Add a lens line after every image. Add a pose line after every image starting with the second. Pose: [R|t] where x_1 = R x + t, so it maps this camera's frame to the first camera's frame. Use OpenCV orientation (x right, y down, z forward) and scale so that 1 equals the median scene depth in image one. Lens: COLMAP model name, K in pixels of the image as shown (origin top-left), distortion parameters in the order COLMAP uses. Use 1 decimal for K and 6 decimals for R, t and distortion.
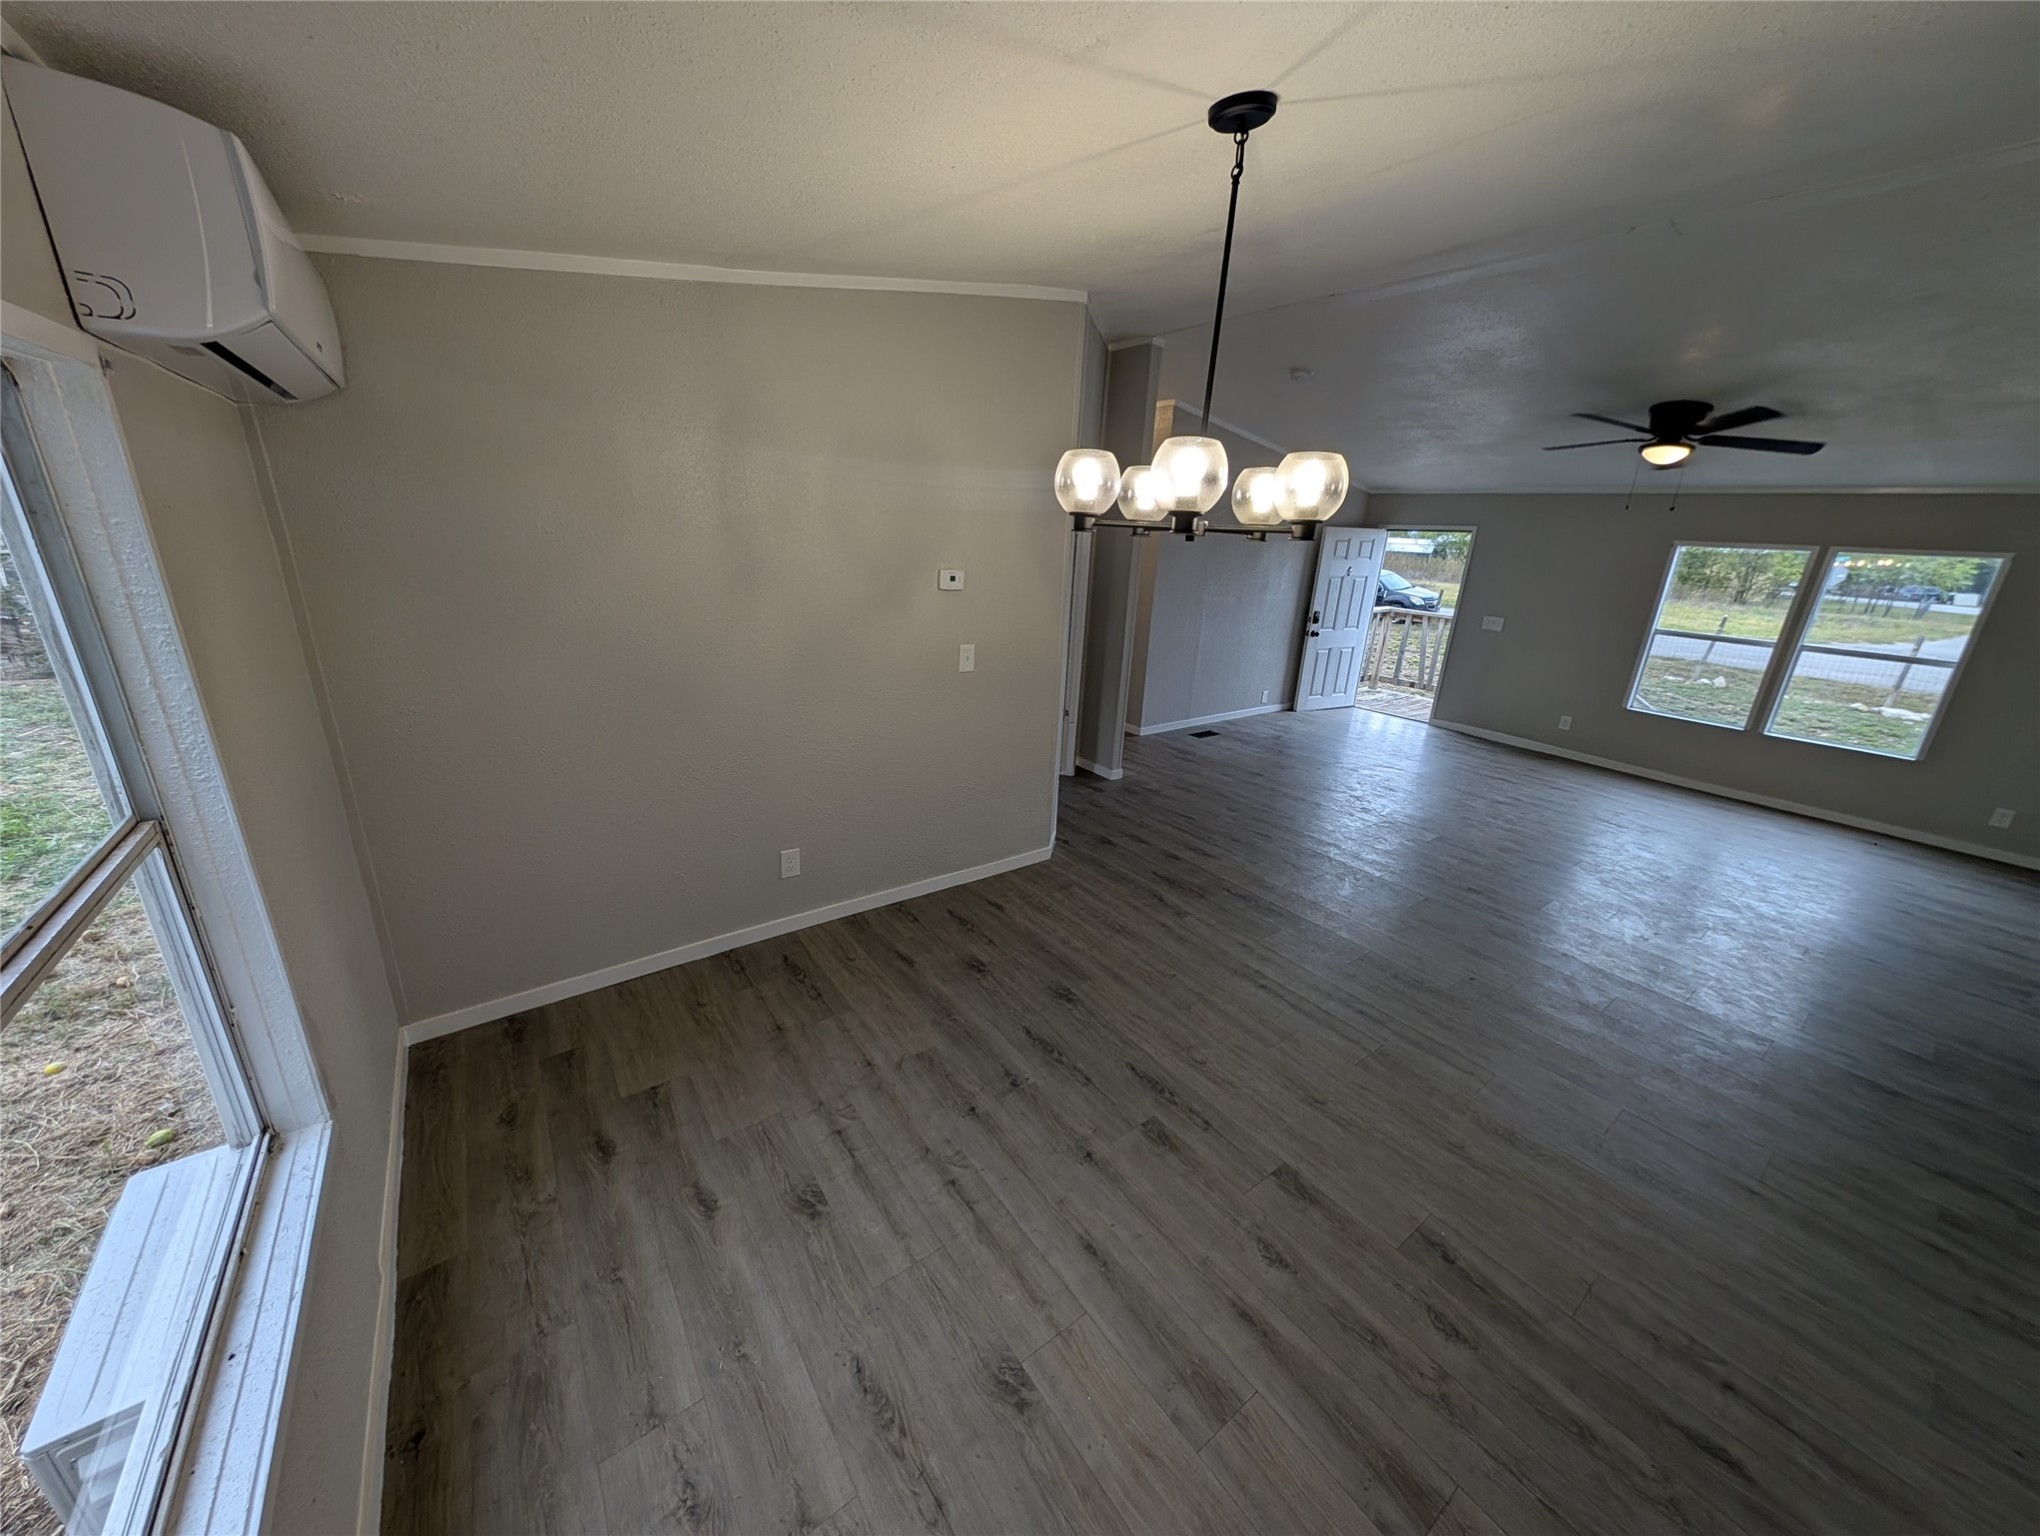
lens RADIAL K [[725.3, 0, 1015.9], [0, 725.3, 768.0], [0, 0, 1]] dist [0.025688, -0.014971]
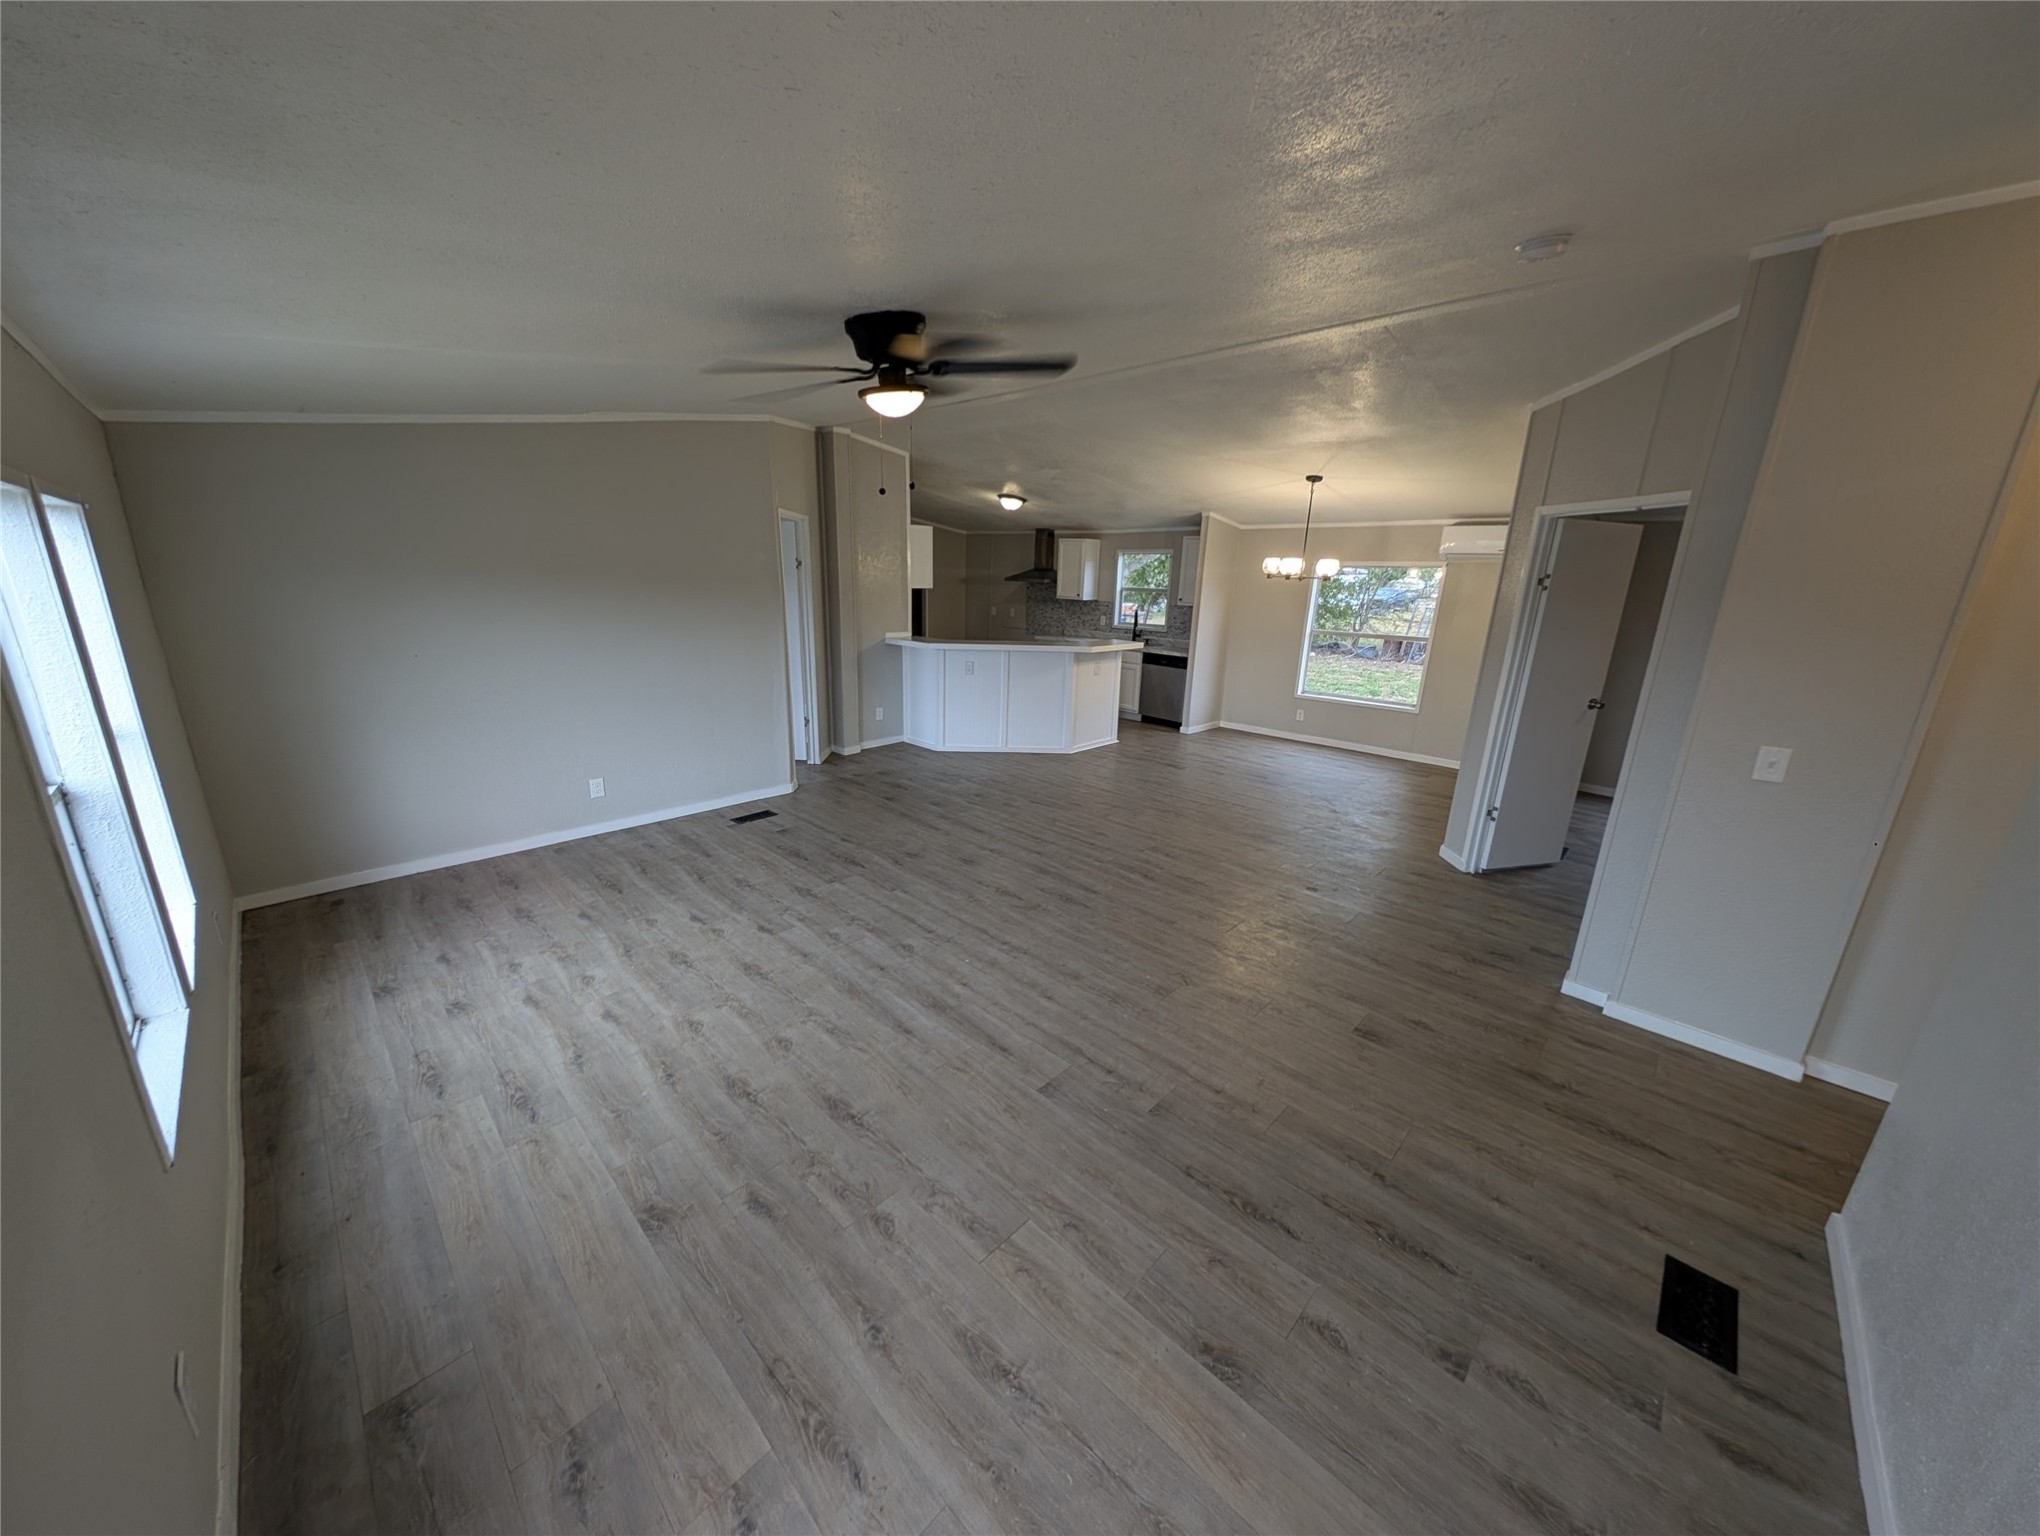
lens RADIAL K [[717.9, 0, 1012.3], [0, 717.9, 768.3], [0, 0, 1]] dist [0.016573, -0.008170]
pose [[-0.983552, -0.034042, -0.177391, 1.728487], [-0.126695, 0.829997, 0.543188, -1.000477], [0.128743, 0.556728, -0.820658, 3.280506]]
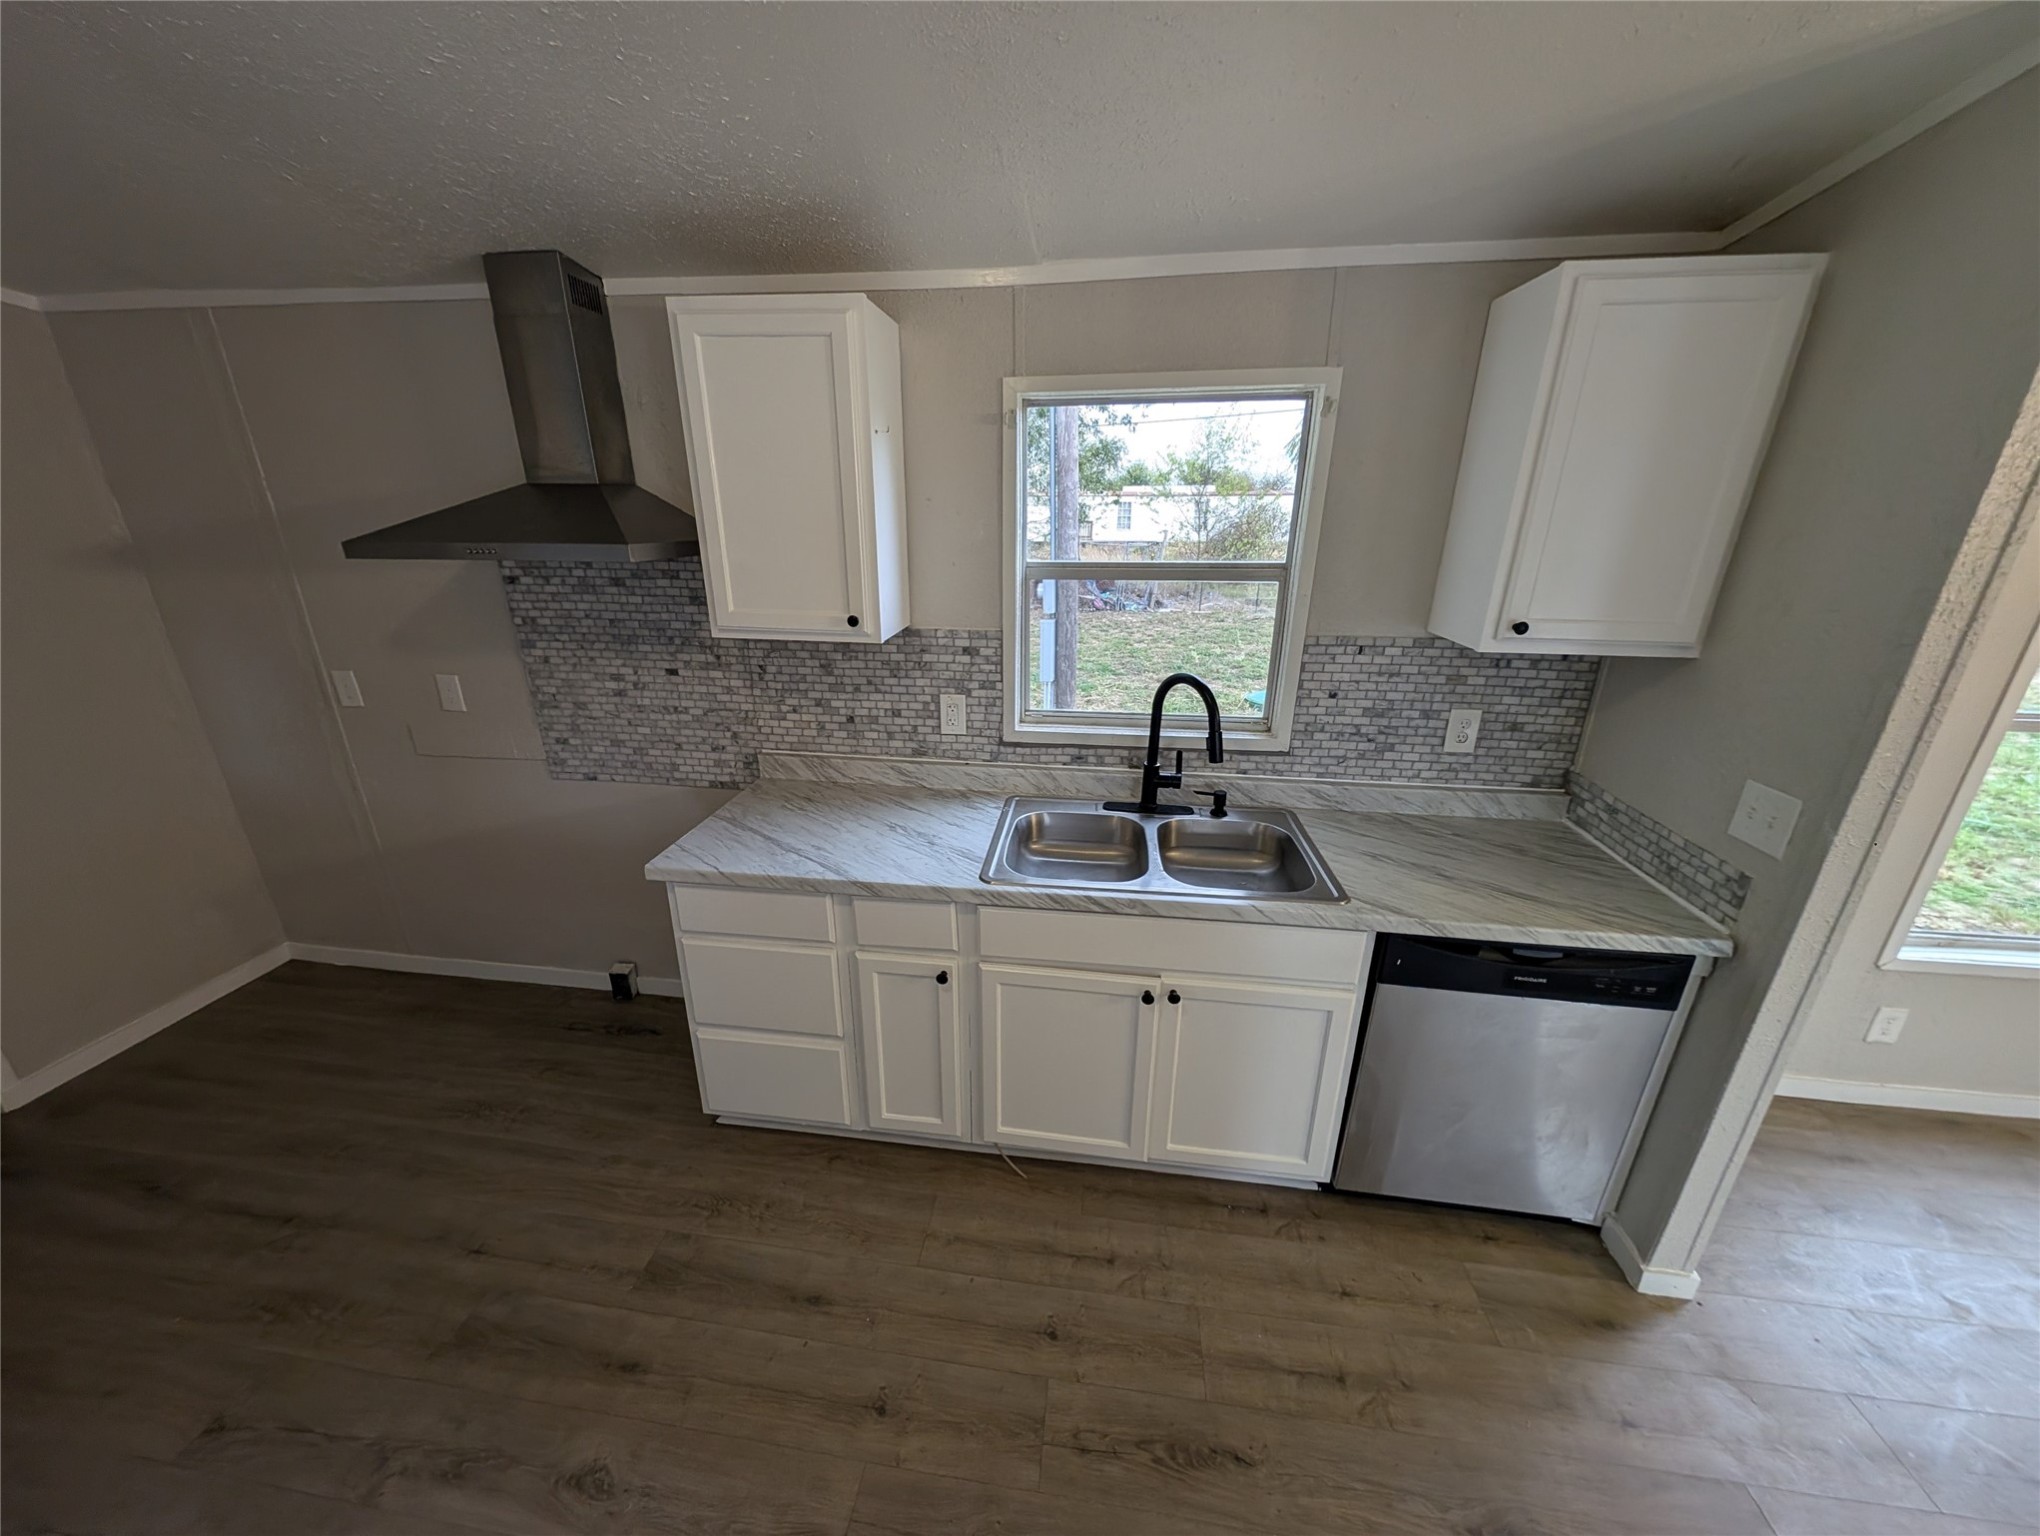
lens RADIAL K [[717.9, 0, 1012.3], [0, 717.9, 768.3], [0, 0, 1]] dist [0.016573, -0.008170]
pose [[-0.693892, 0.192513, -0.693868, 1.085210], [-0.262023, 0.830037, 0.492324, 0.114575], [0.670715, 0.523429, -0.525513, -0.134028]]
